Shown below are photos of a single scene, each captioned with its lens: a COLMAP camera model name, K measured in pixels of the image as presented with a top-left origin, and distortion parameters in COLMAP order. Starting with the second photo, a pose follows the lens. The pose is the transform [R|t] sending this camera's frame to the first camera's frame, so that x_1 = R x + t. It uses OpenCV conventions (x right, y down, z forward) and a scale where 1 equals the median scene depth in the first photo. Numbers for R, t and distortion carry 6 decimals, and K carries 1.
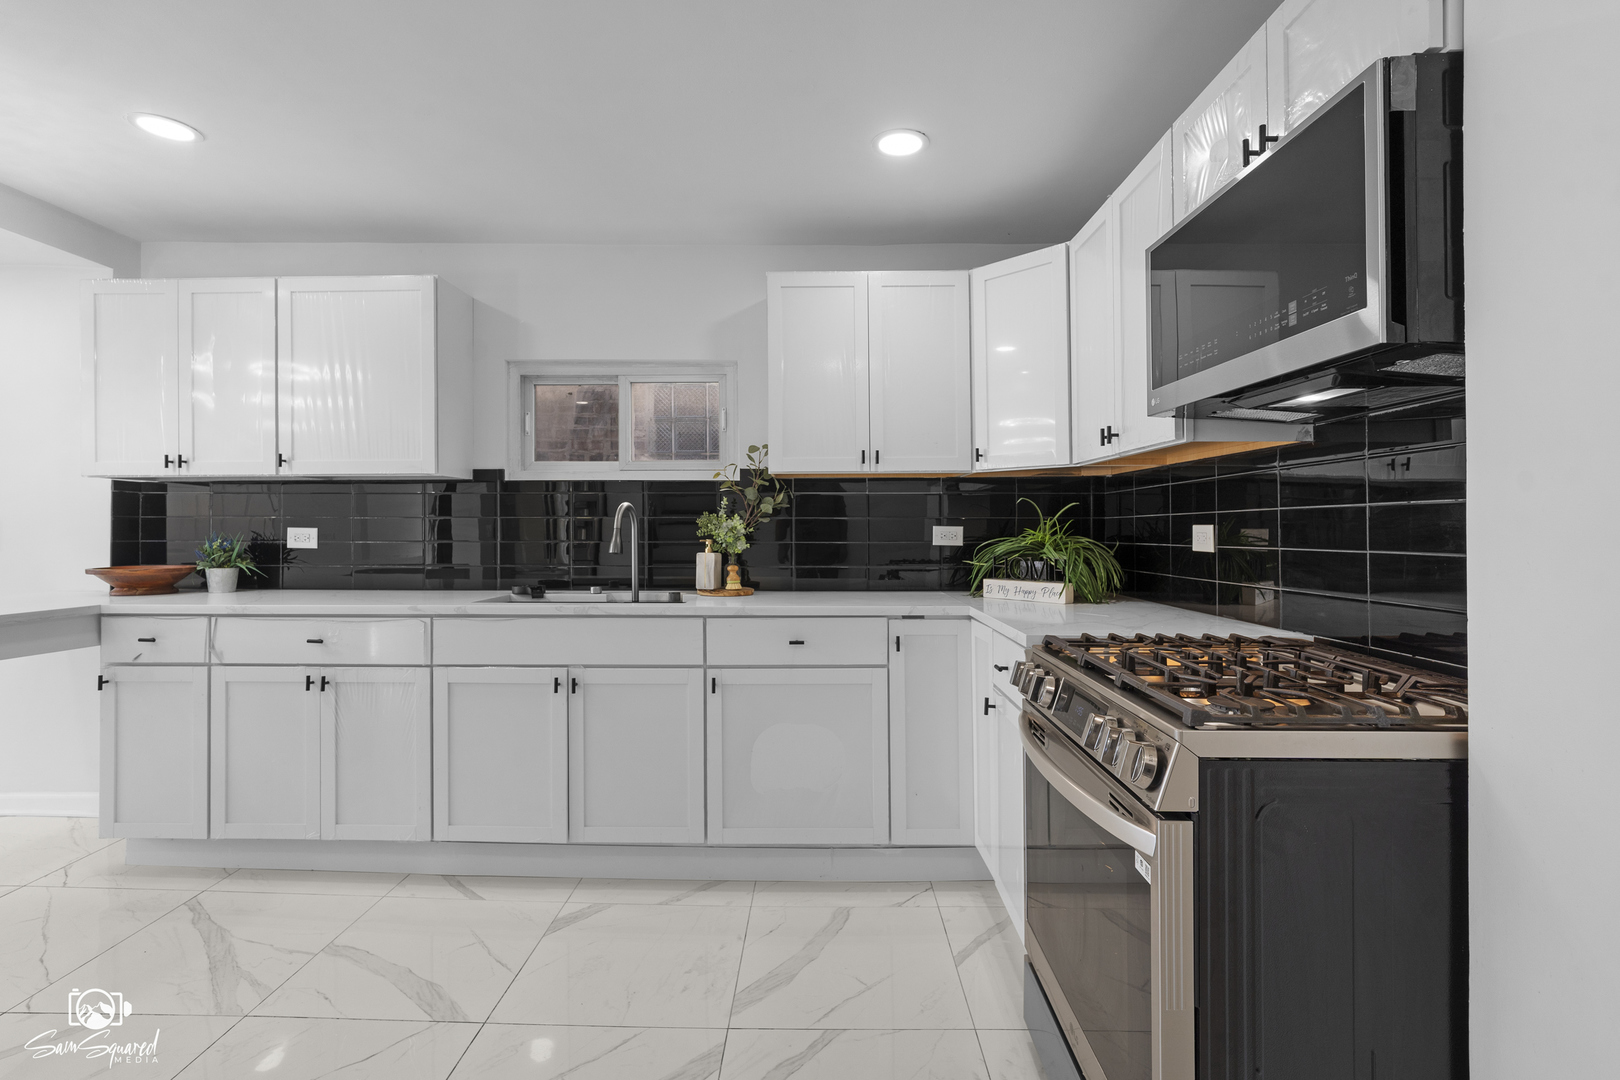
lens RADIAL K [[767.0, 0, 805.8], [0, 767.0, 523.8], [0, 0, 1]] dist [0.000388, 0.000329]
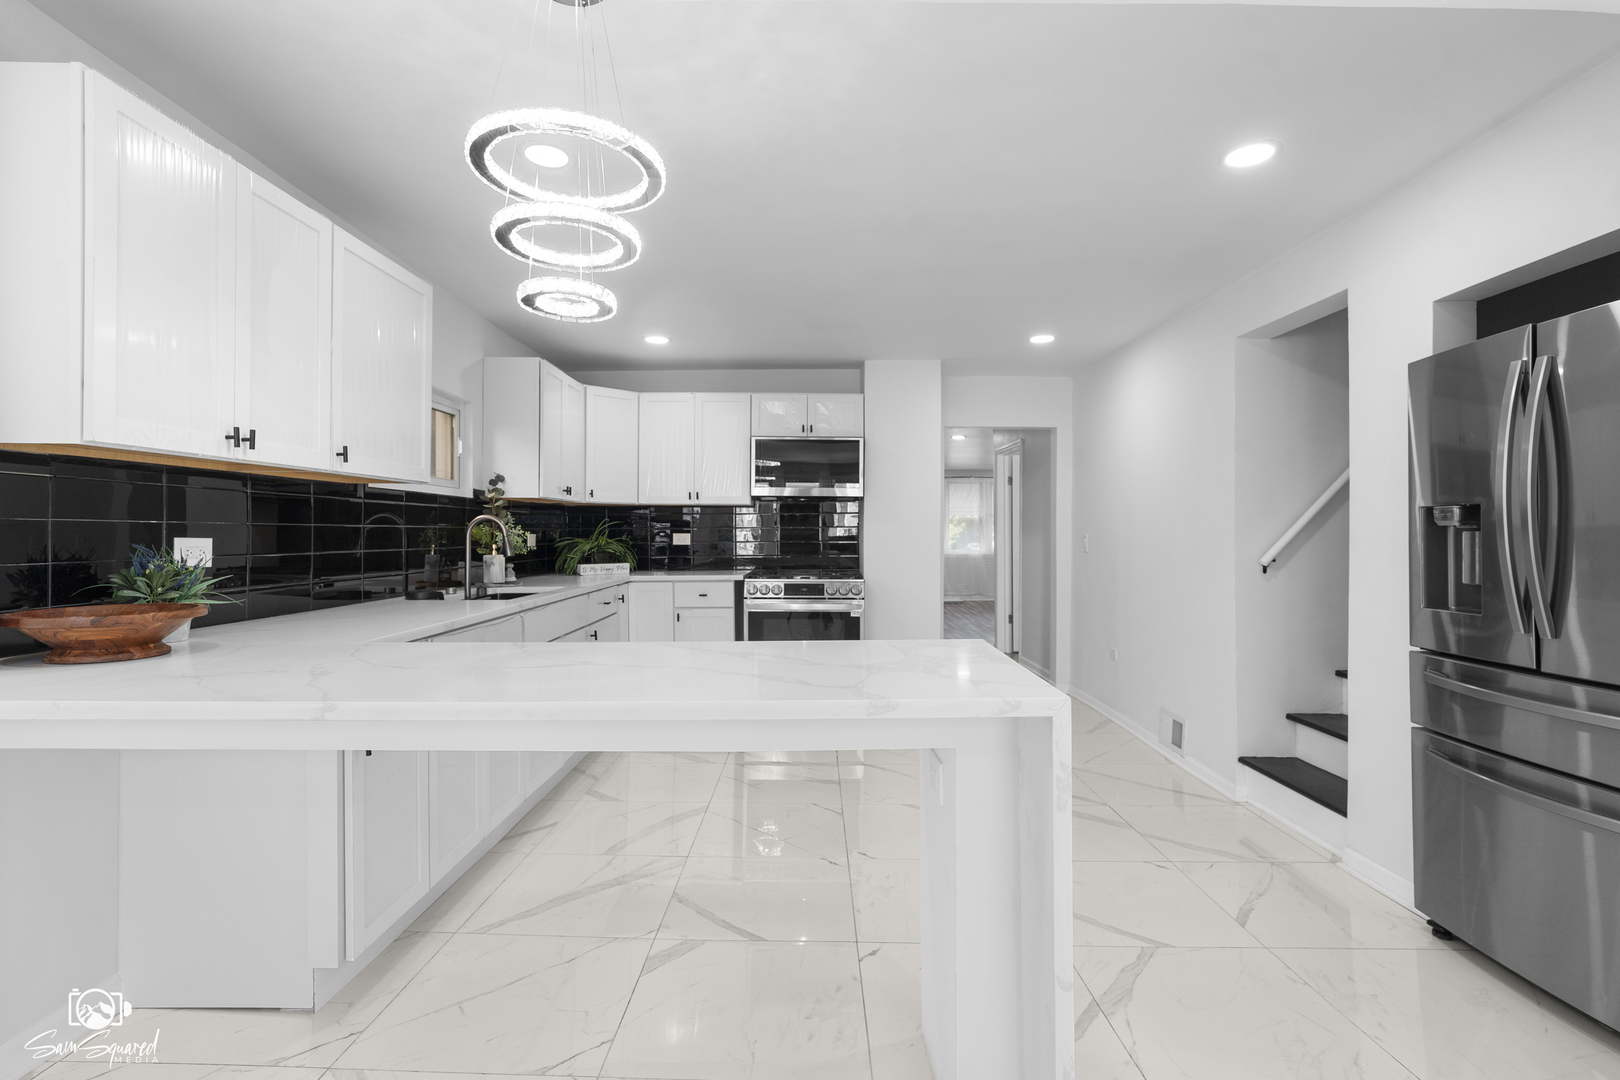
lens RADIAL K [[767.0, 0, 805.8], [0, 767.0, 523.8], [0, 0, 1]] dist [0.000388, 0.000329]
pose [[-0.016824, 0.010834, 0.999800, -1.652130], [-0.008856, 0.999900, -0.010984, -0.005351], [-0.999819, -0.009039, -0.016726, 0.578419]]
